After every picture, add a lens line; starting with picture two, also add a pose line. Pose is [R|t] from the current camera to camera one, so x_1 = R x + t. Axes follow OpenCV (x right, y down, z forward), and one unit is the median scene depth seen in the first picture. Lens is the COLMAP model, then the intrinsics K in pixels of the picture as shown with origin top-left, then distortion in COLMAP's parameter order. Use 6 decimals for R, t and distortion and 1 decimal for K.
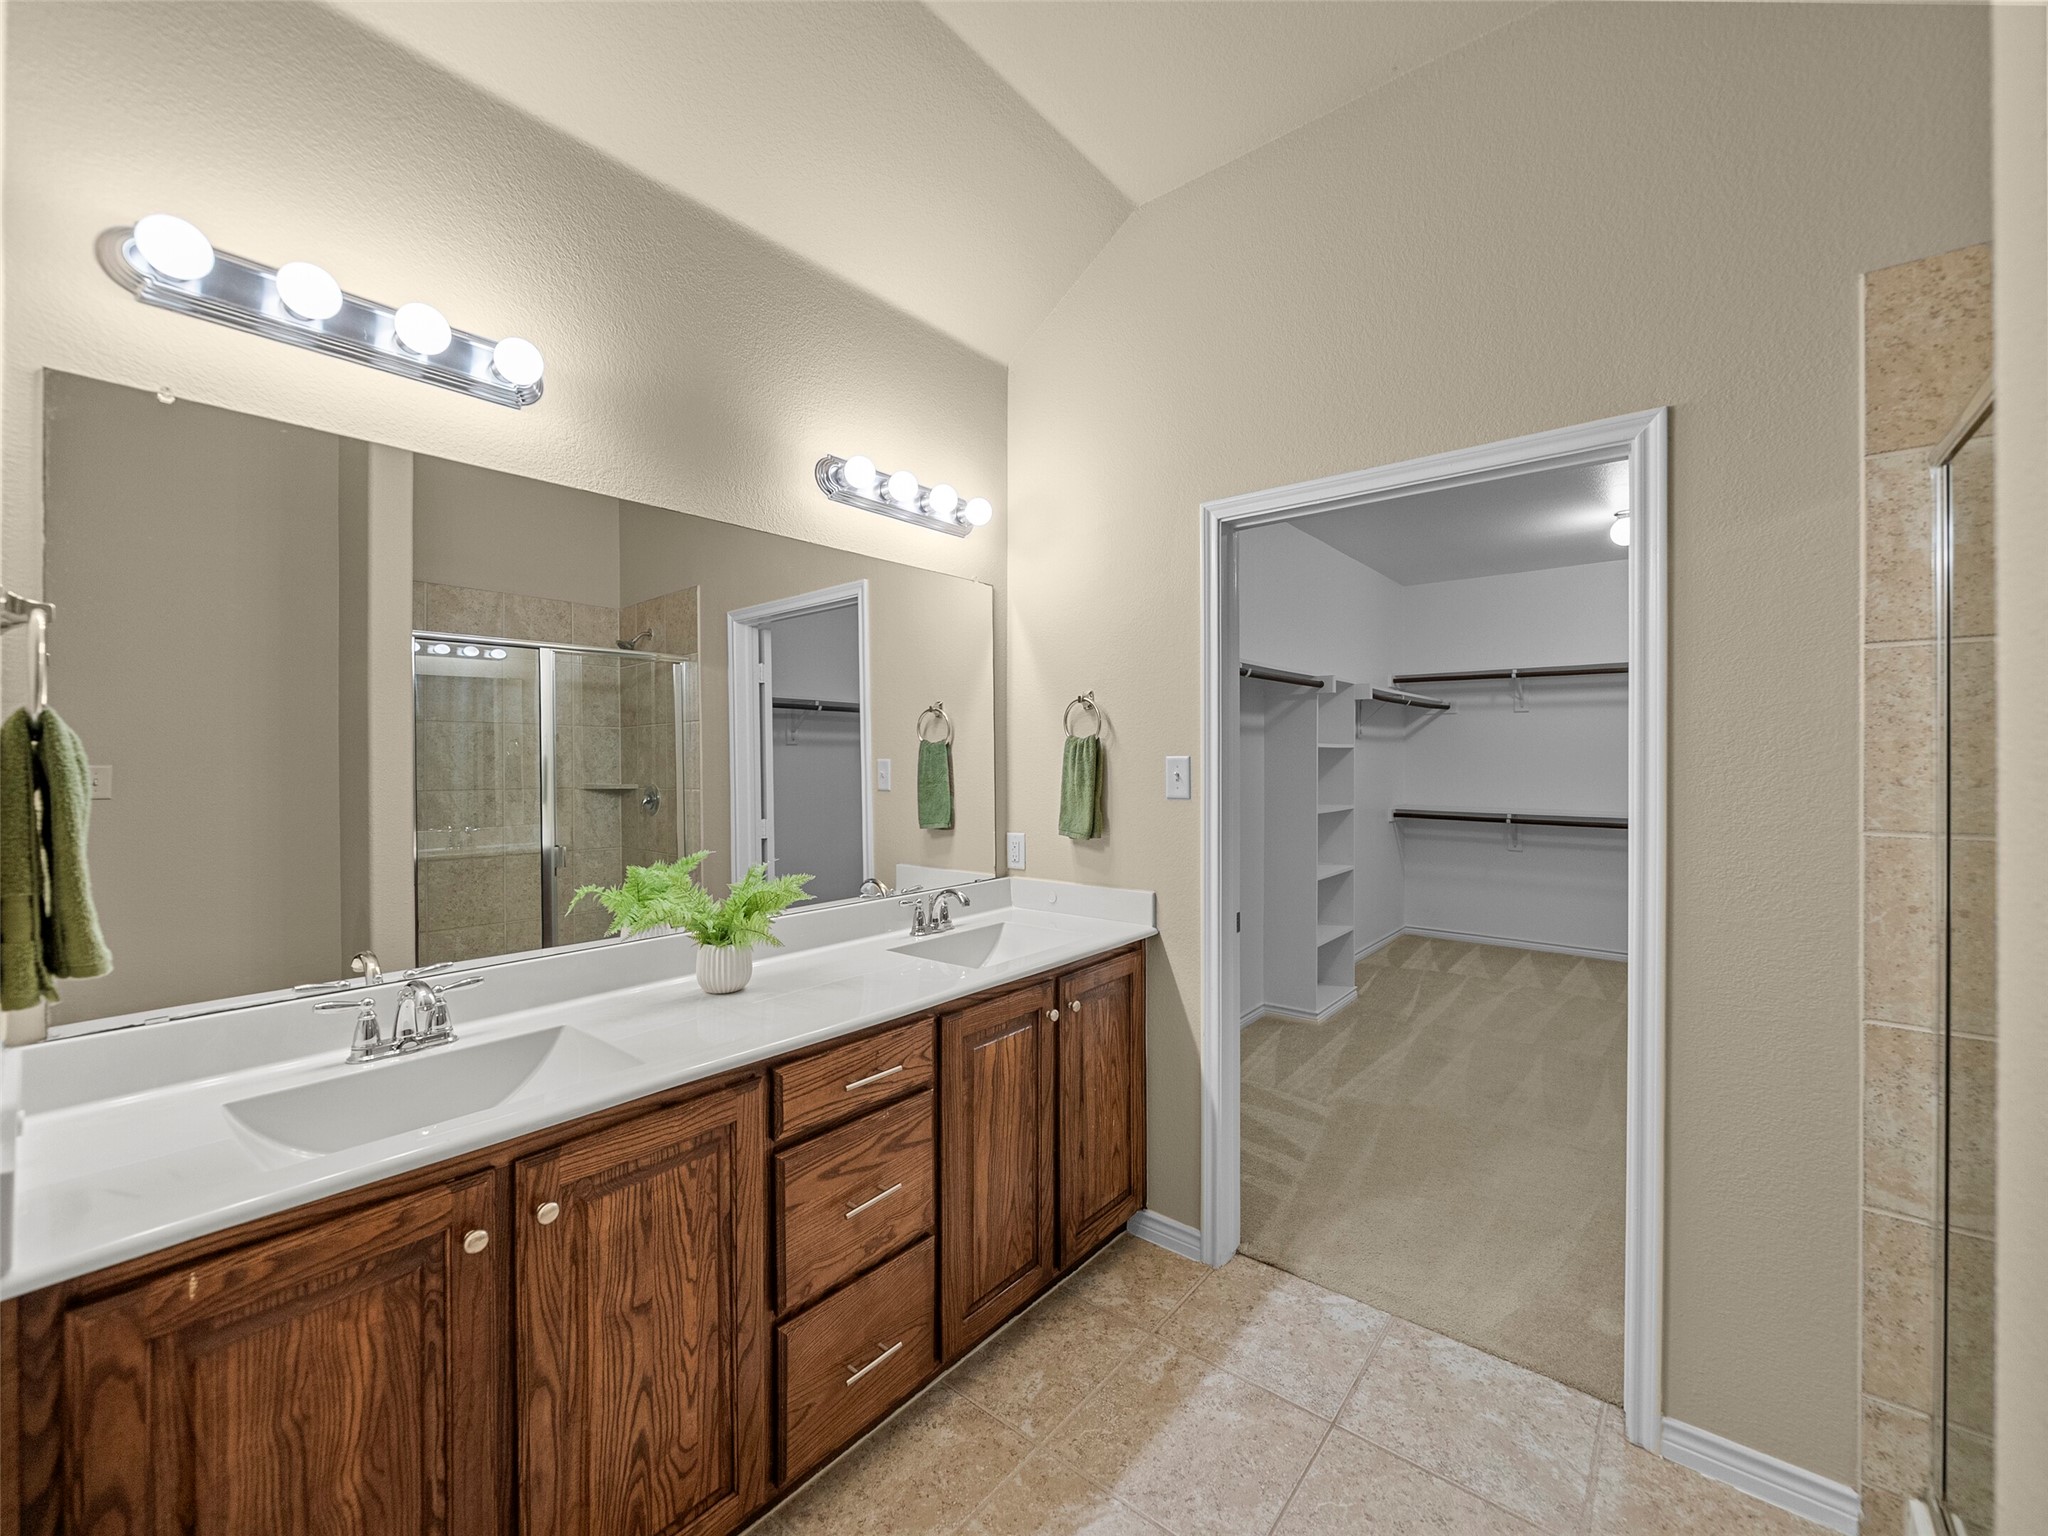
lens RADIAL K [[827.7, 0, 1021.5], [0, 827.7, 756.8], [0, 0, 1]] dist [-0.002974, -0.000812]
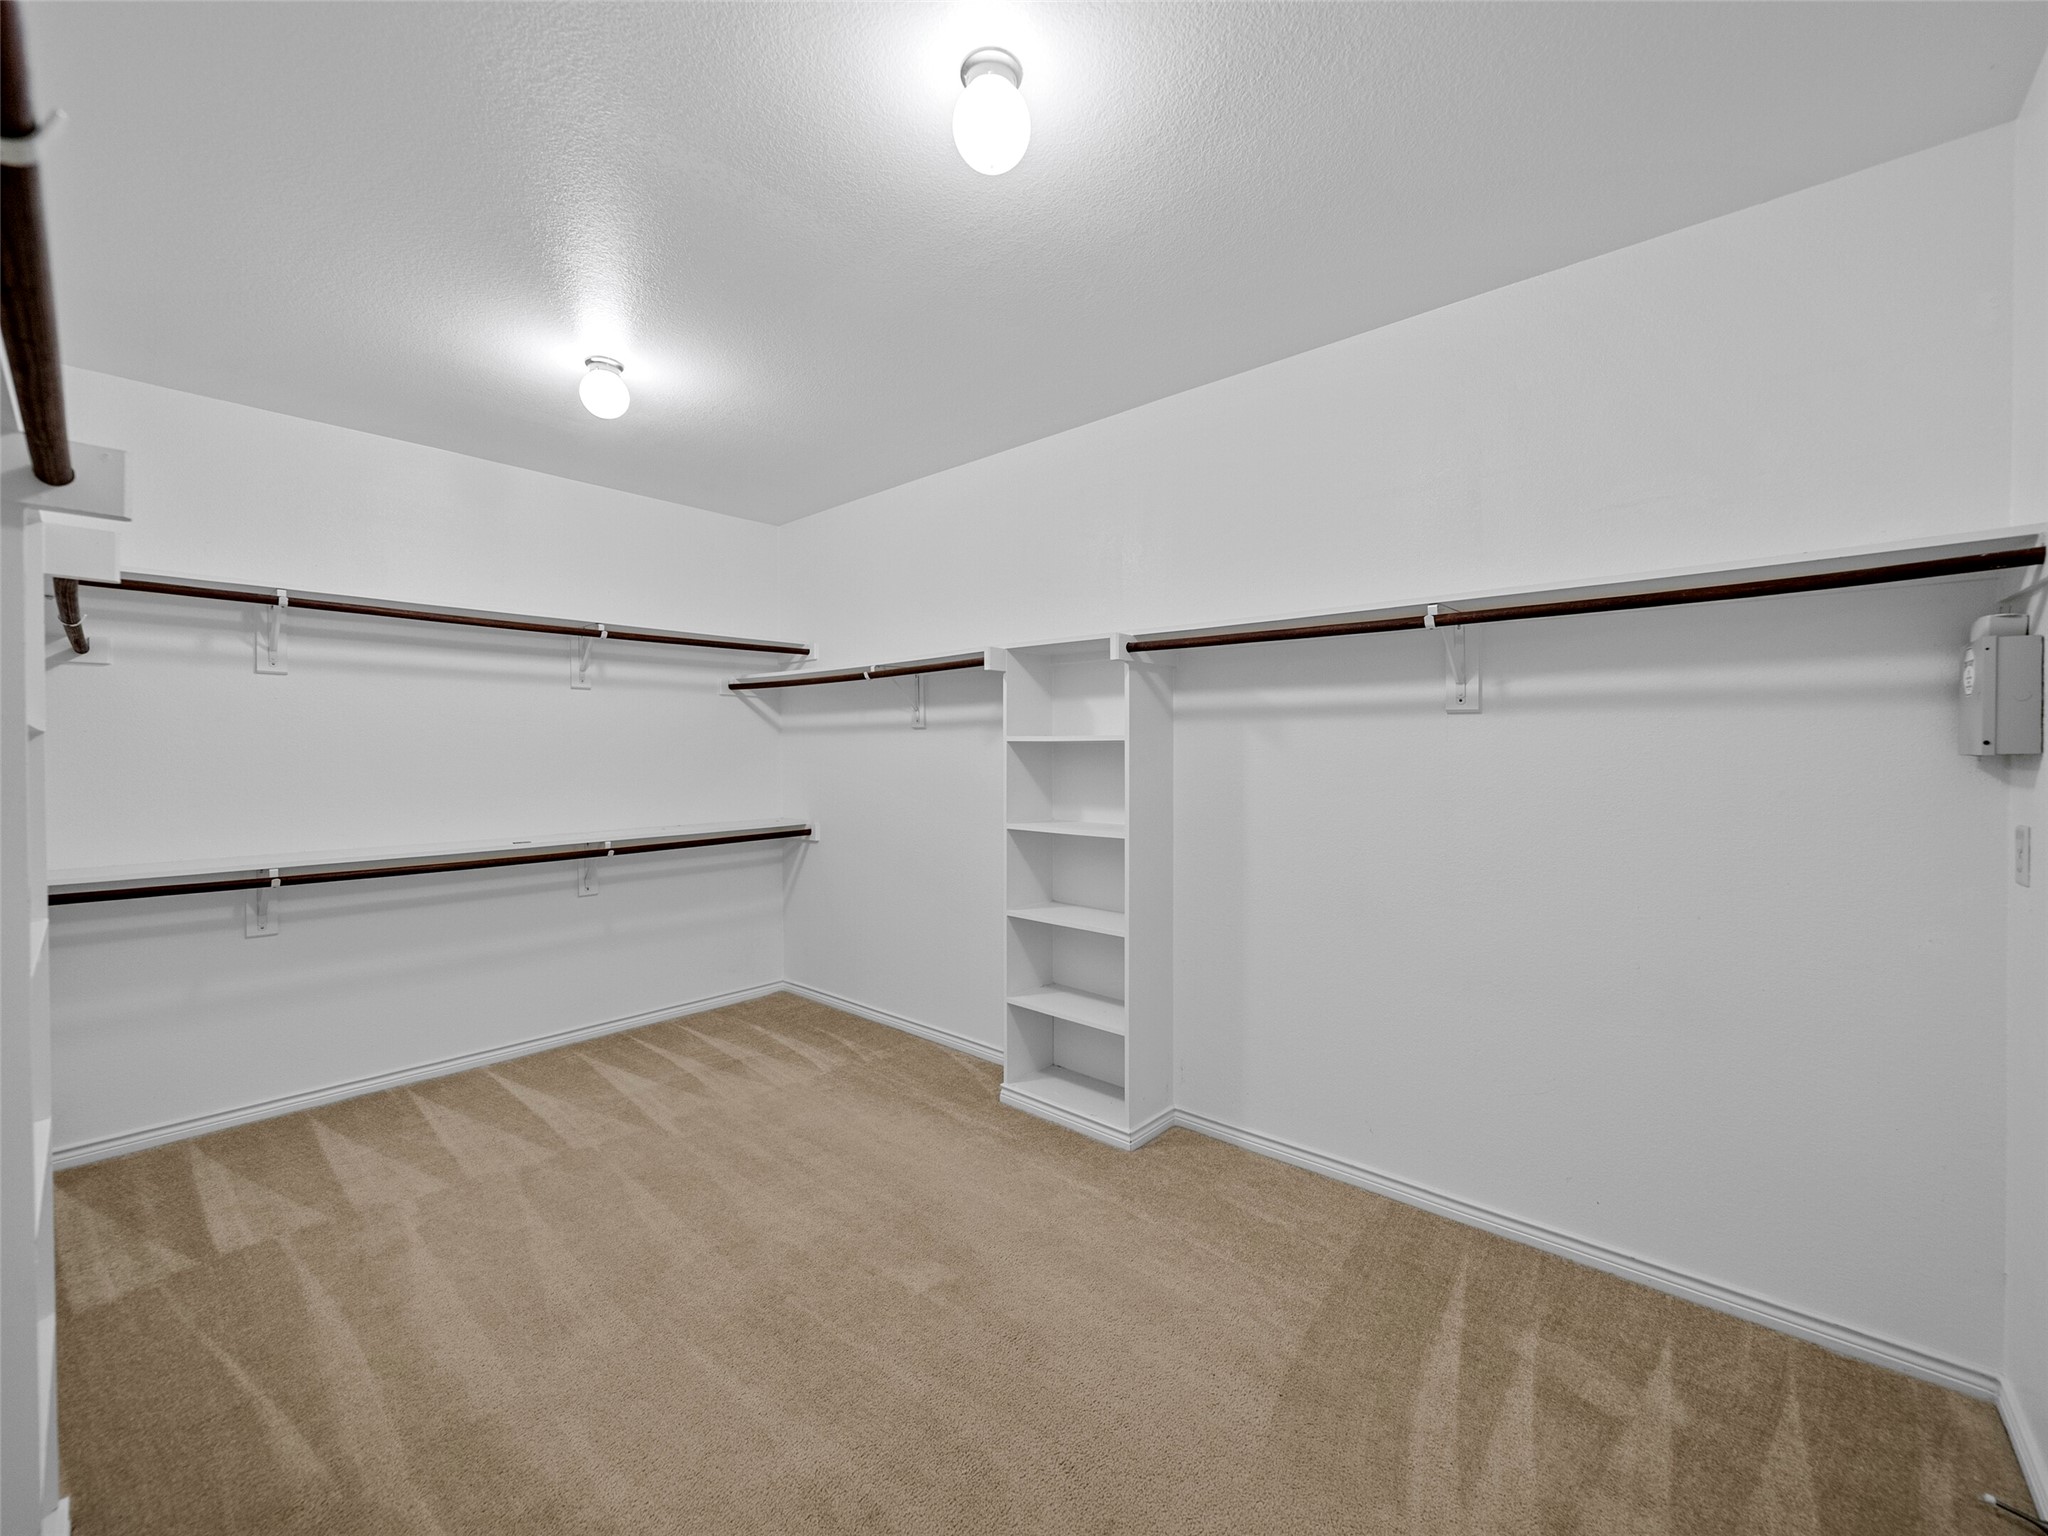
lens RADIAL K [[827.7, 0, 1021.5], [0, 827.7, 756.8], [0, 0, 1]] dist [-0.002974, -0.000812]
pose [[0.028143, -0.006561, 0.999582, 0.096382], [0.003902, 0.999972, 0.006454, -0.002376], [-0.999596, 0.003719, 0.028168, 0.567779]]
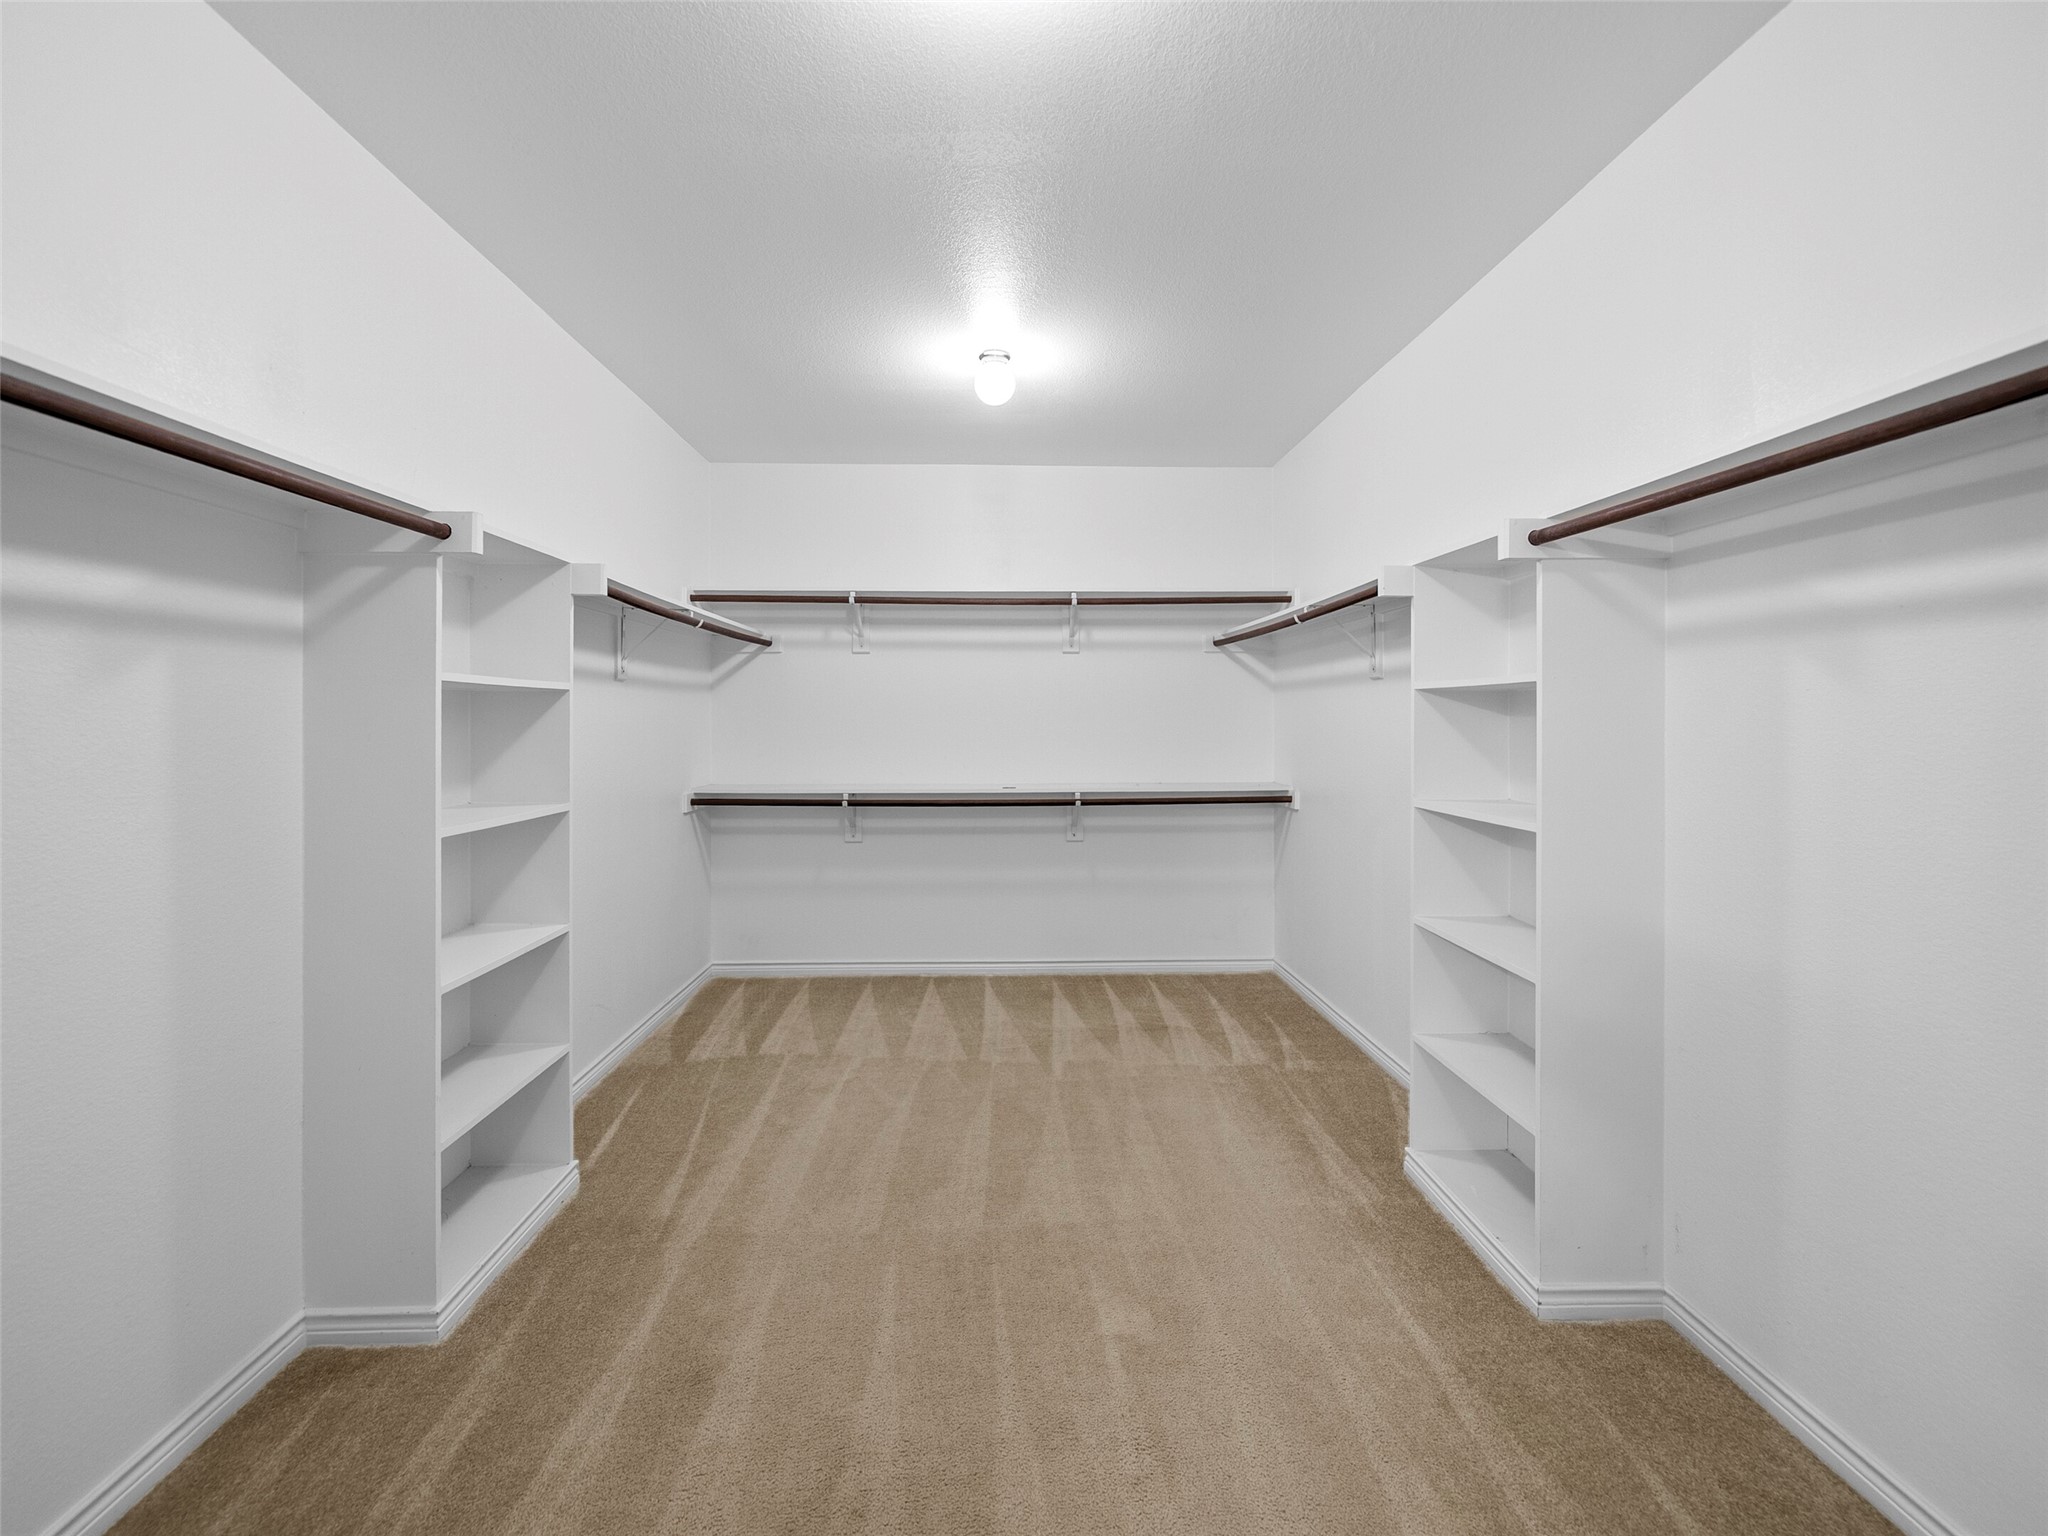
lens RADIAL K [[841.3, 0, 1015.4], [0, 841.3, 718.5], [0, 0, 1]] dist [-0.002881, -0.000564]
pose [[0.749253, 0.001423, 0.662282, 0.238480], [0.001045, 0.999994, -0.003331, 0.007598], [-0.662283, 0.003187, 0.749247, 0.391512]]
